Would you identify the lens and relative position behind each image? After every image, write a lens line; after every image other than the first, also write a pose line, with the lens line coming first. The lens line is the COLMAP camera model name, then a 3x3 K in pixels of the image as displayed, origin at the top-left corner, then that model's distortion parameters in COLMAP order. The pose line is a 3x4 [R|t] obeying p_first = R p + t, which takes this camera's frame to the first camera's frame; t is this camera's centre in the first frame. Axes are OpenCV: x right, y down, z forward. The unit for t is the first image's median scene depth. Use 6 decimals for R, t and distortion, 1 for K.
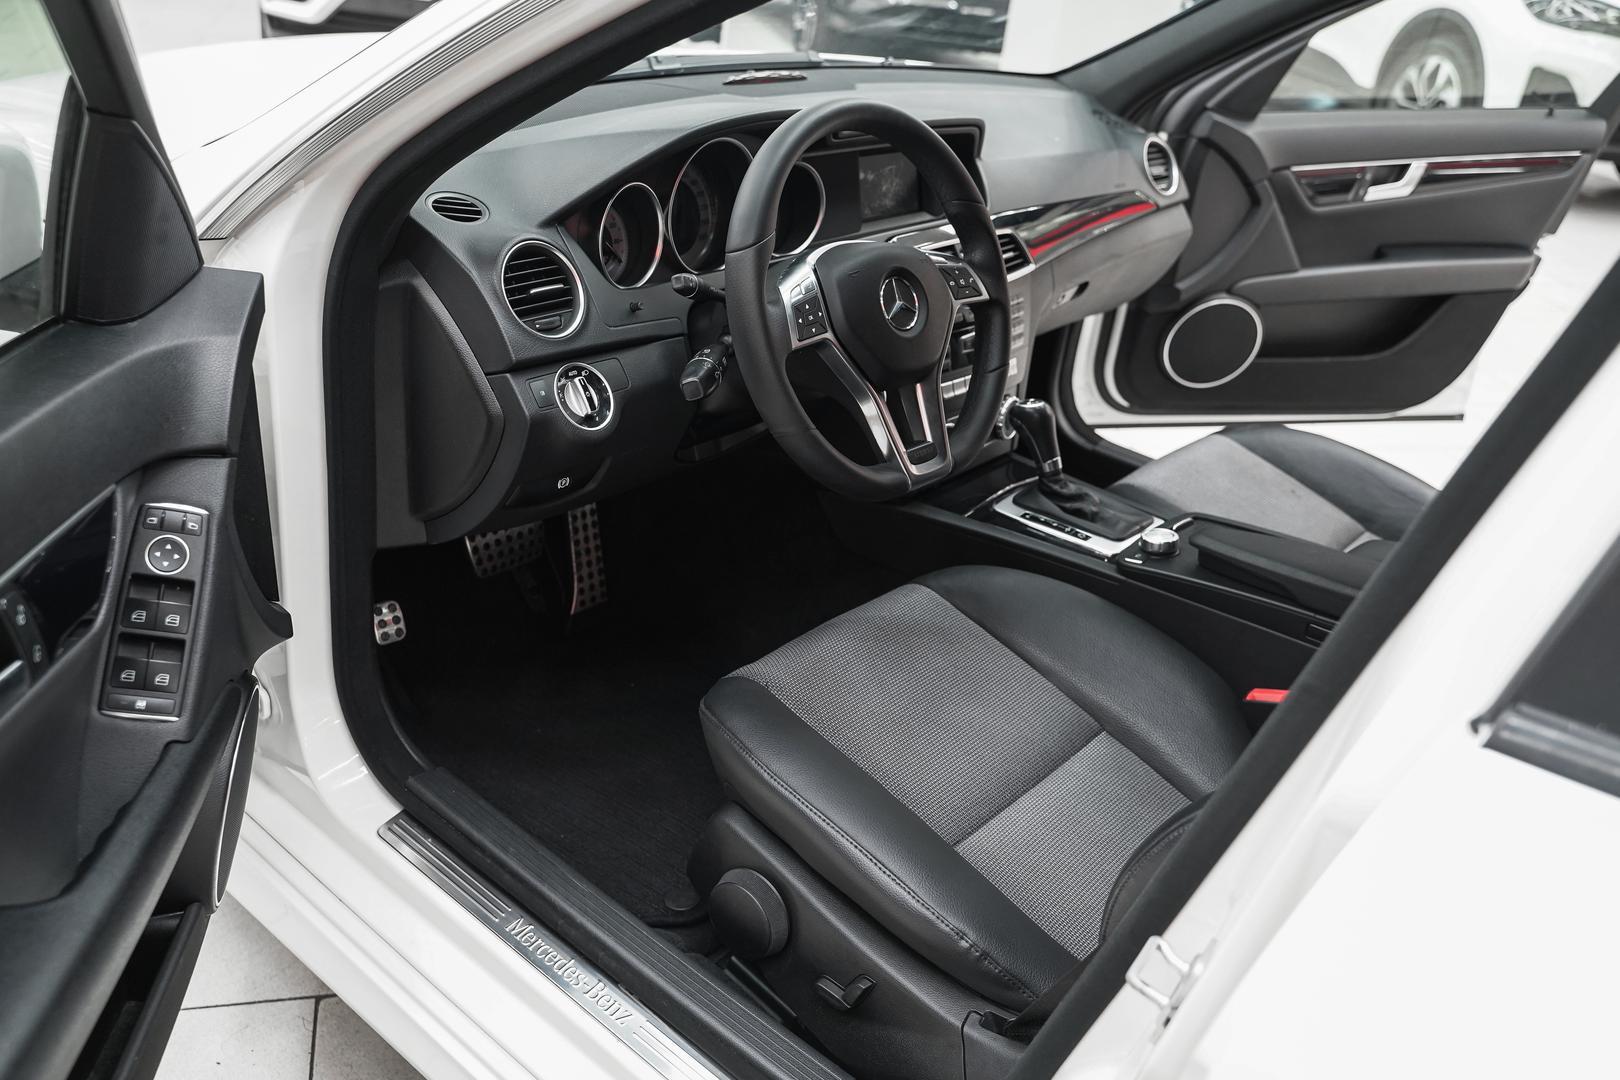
lens RADIAL K [[1324.8, 0, 810.0], [0, 1324.8, 540.0], [0, 0, 1]] dist [-0.008952, -0.001140]
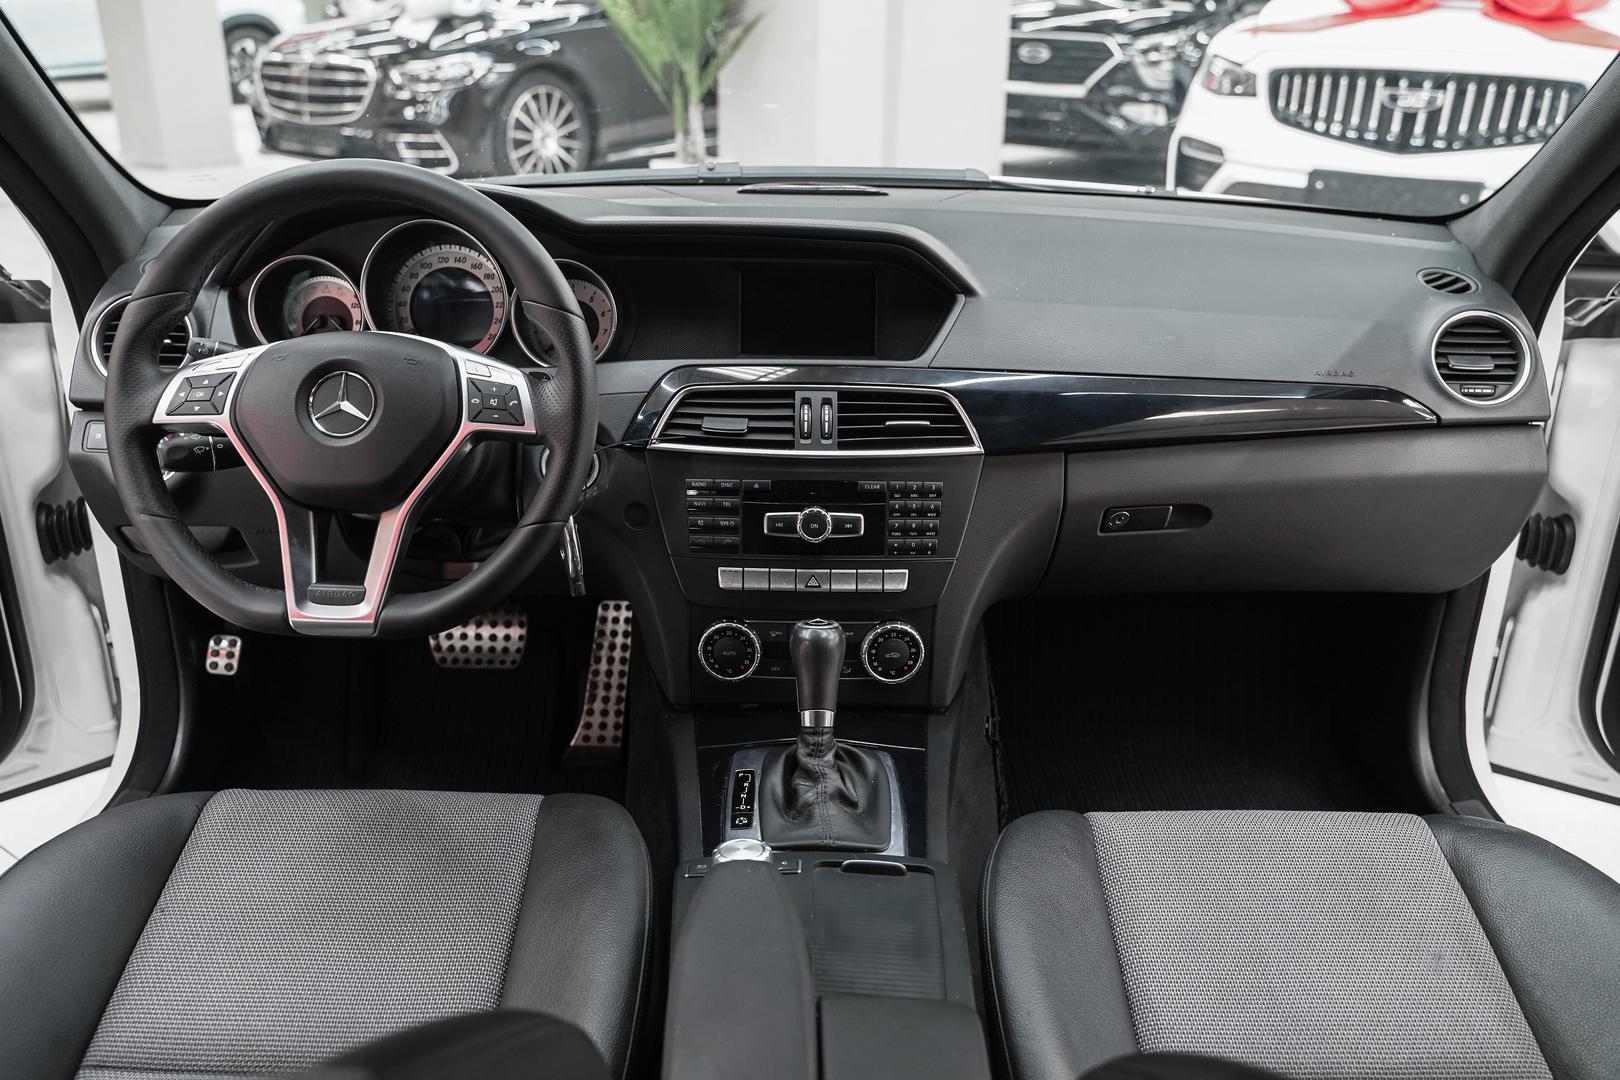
lens RADIAL K [[1324.8, 0, 810.0], [0, 1324.8, 540.0], [0, 0, 1]] dist [-0.008952, -0.001140]
pose [[0.648915, 0.192058, -0.736222, 0.669966], [-0.300251, 0.953729, -0.015845, -0.133870], [0.699113, 0.231333, 0.676554, 0.521846]]
